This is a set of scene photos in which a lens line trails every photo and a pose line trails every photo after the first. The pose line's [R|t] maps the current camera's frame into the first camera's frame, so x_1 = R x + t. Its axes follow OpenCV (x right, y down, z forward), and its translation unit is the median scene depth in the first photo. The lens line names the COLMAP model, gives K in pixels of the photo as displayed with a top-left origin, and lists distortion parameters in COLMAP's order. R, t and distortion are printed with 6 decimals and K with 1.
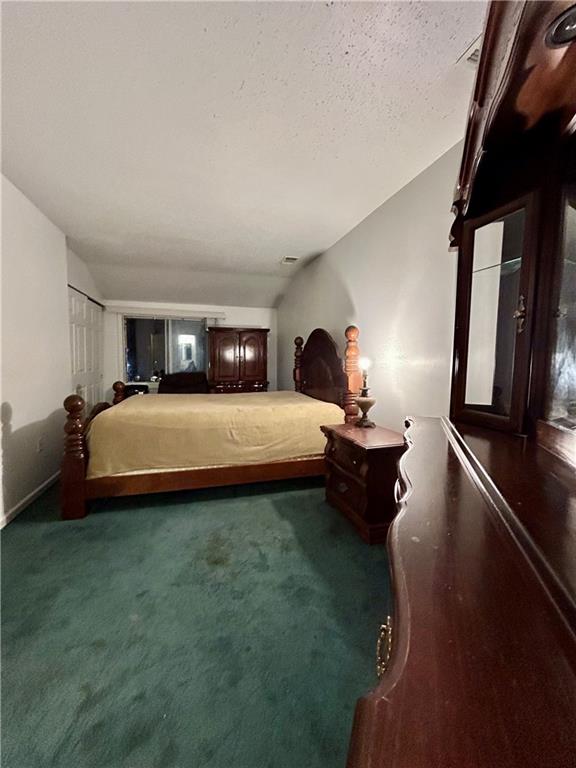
lens RADIAL K [[310.7, 0, 288.4], [0, 310.7, 382.6], [0, 0, 1]] dist [-0.000002, 0.000131]
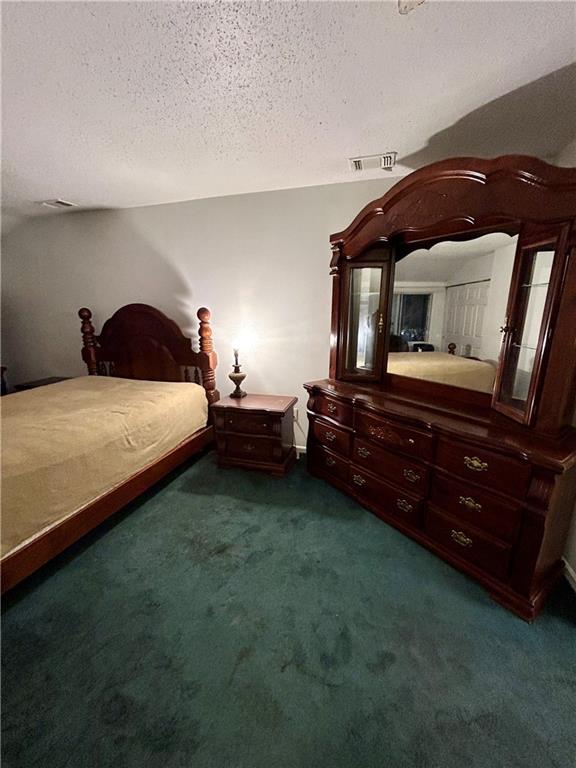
lens RADIAL K [[310.7, 0, 286.6], [0, 310.7, 387.0], [0, 0, 1]] dist [-0.000002, 0.000131]
pose [[0.555971, -0.207227, 0.804956, -0.615195], [0.066408, 0.976402, 0.205497, -0.131371], [-0.828545, -0.060795, 0.556612, 0.178714]]
